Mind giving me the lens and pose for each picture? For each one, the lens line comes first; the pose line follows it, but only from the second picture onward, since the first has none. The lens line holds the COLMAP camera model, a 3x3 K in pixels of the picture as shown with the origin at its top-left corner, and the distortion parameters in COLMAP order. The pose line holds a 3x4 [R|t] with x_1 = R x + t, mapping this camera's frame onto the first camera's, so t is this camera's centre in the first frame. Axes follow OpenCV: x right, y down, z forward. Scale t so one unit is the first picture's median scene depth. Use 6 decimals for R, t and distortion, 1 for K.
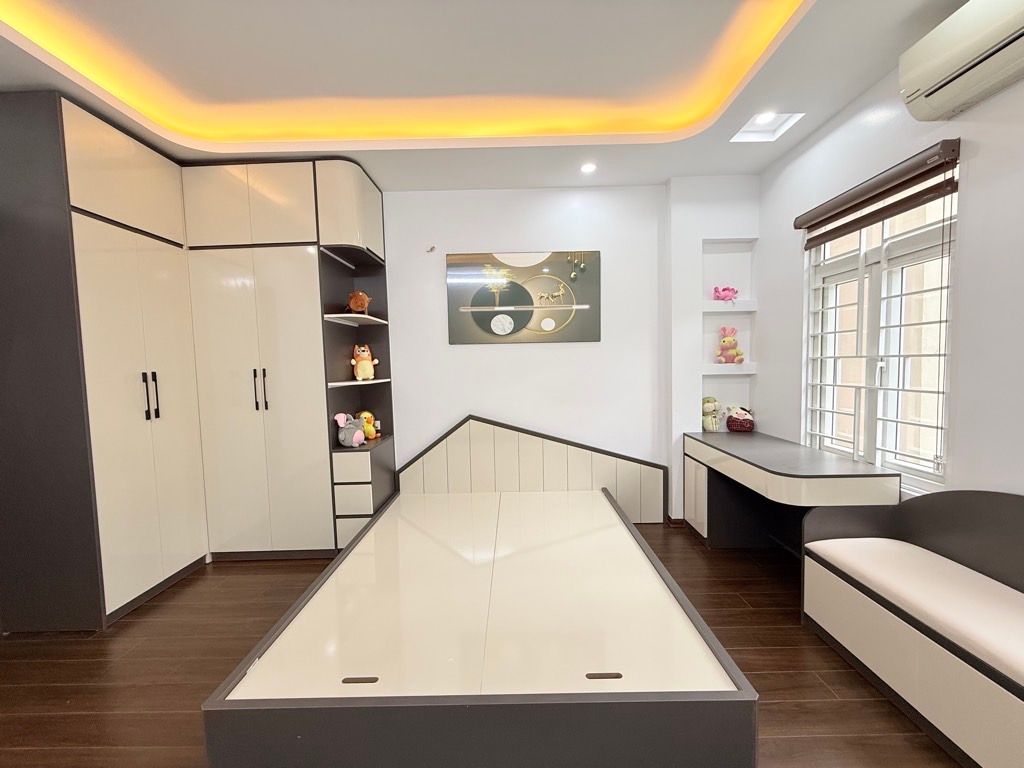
lens RADIAL K [[408.4, 0, 512.0], [0, 408.4, 384.0], [0, 0, 1]] dist [-0.000019, -0.000114]
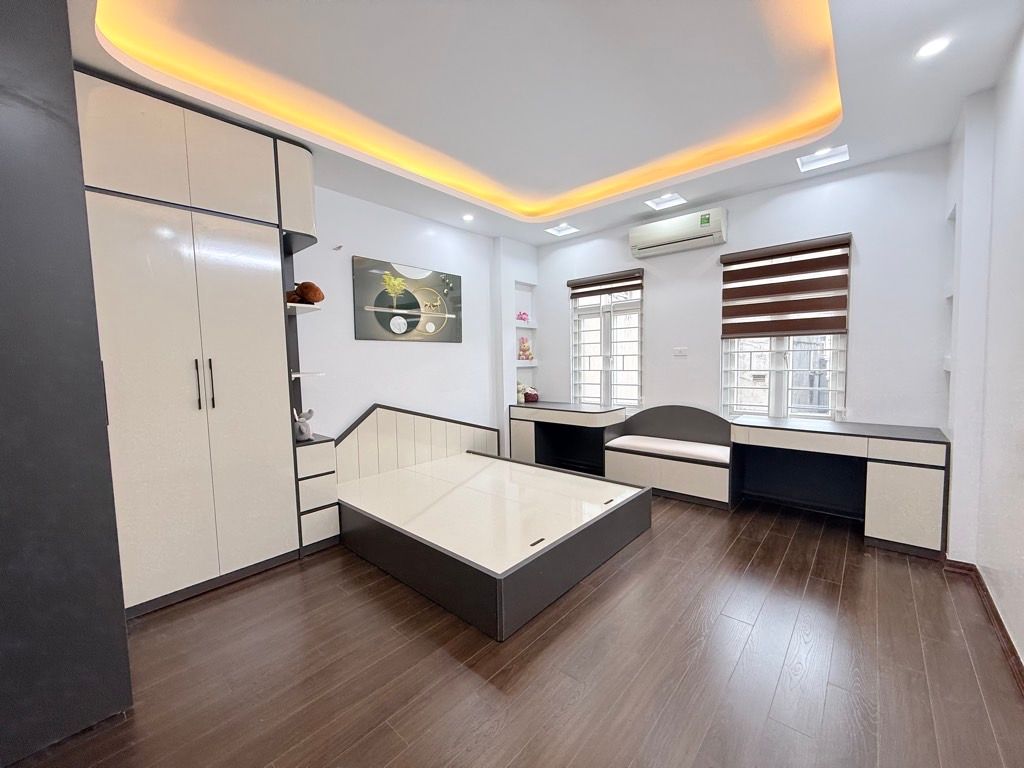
lens RADIAL K [[408.4, 0, 512.0], [0, 408.4, 384.0], [0, 0, 1]] dist [-0.000019, -0.000114]
pose [[0.656776, -0.034268, 0.753306, -0.723893], [0.040270, 0.999135, 0.010341, 0.026163], [-0.753009, 0.023544, 0.657588, -0.013525]]
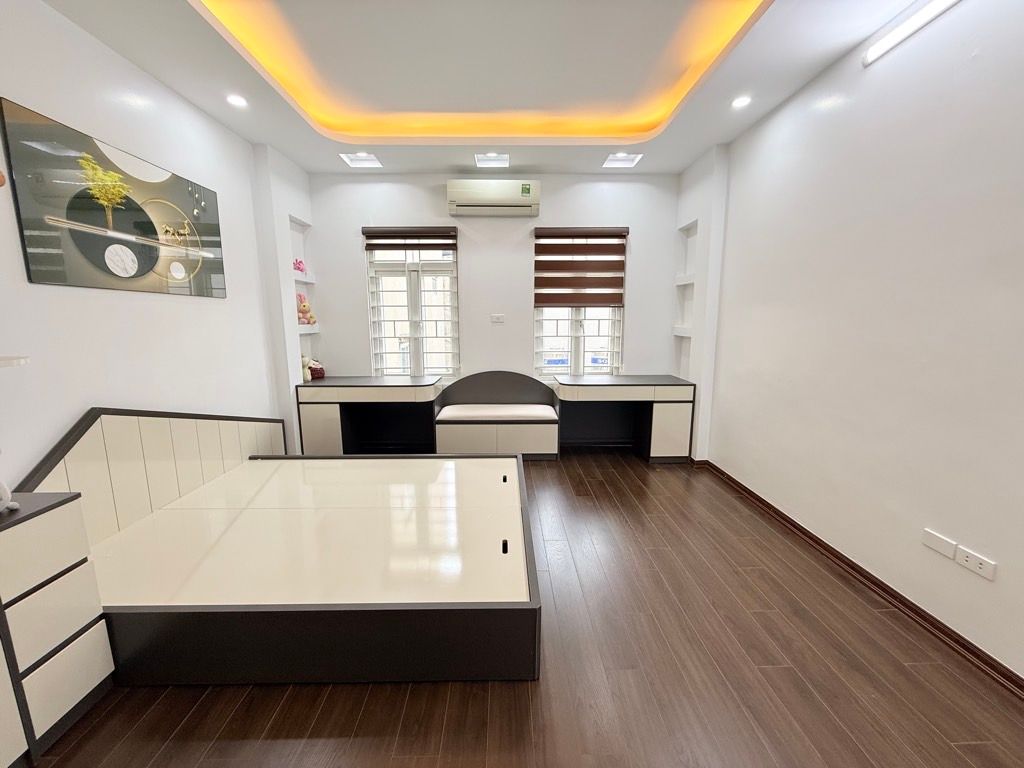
lens RADIAL K [[408.4, 0, 512.0], [0, 408.4, 384.0], [0, 0, 1]] dist [-0.000019, -0.000114]
pose [[-0.028872, -0.135496, 0.990357, -0.732877], [0.052397, 0.989203, 0.136866, -0.008726], [-0.998209, 0.055843, -0.021461, 0.421689]]
